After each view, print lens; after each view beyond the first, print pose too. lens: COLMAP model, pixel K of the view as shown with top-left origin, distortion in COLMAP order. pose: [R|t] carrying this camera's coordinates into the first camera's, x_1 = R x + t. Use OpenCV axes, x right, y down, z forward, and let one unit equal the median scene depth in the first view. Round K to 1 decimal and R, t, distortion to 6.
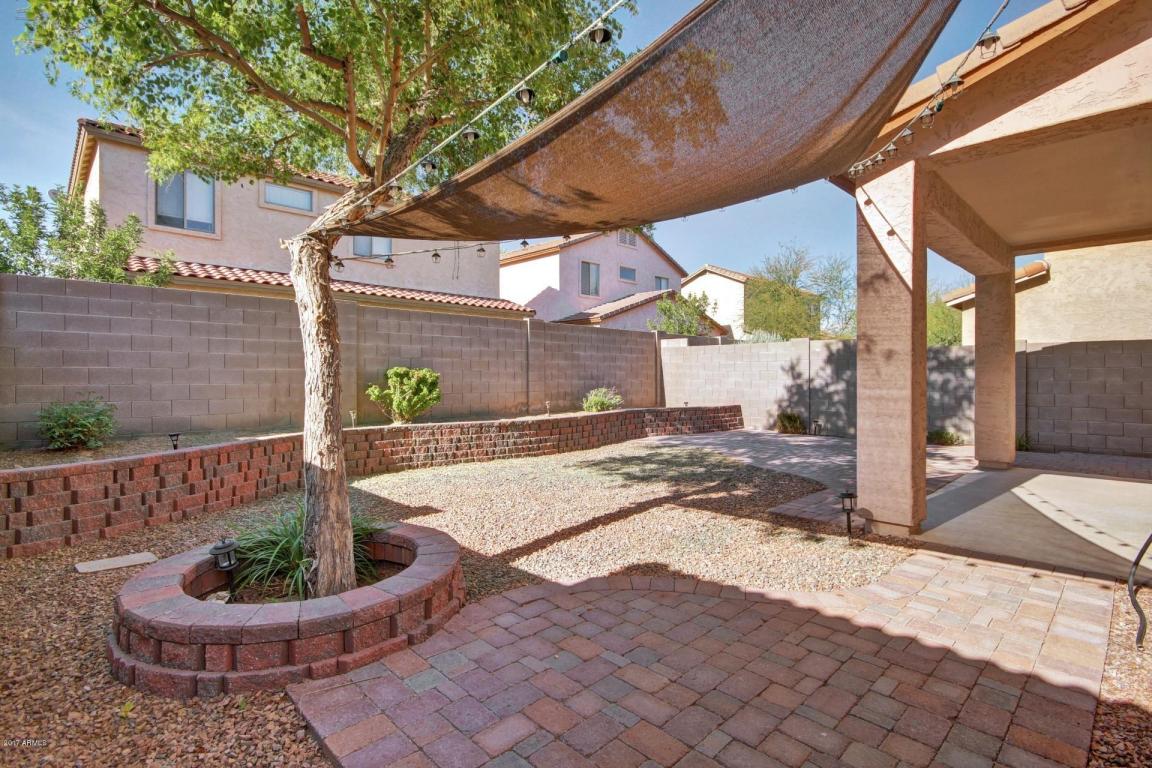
lens RADIAL K [[536.4, 0, 579.4], [0, 536.4, 377.0], [0, 0, 1]] dist [0.002164, -0.003737]
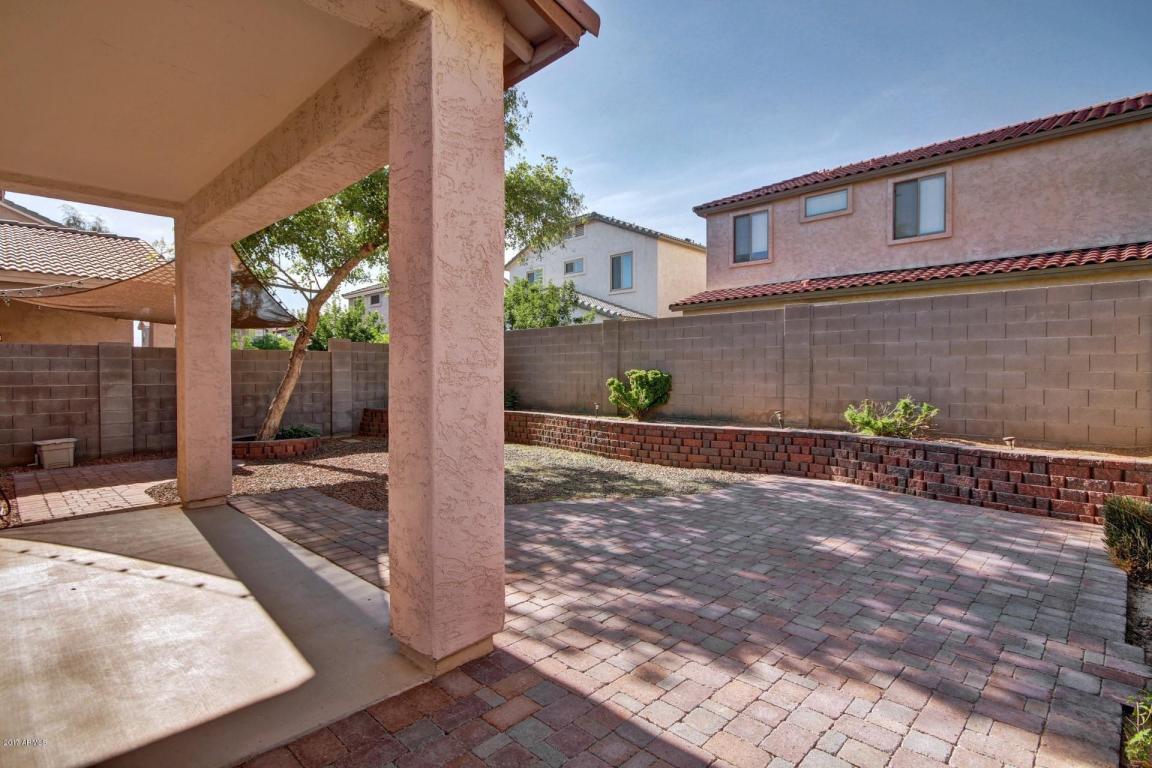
lens RADIAL K [[572.7, 0, 582.4], [0, 572.7, 384.1], [0, 0, 1]] dist [-0.002220, -0.000727]
pose [[0.049559, 0.012506, -0.998693, 0.790739], [-0.007480, 0.999898, 0.012149, -0.001620], [0.998743, 0.006868, 0.049647, 0.723671]]
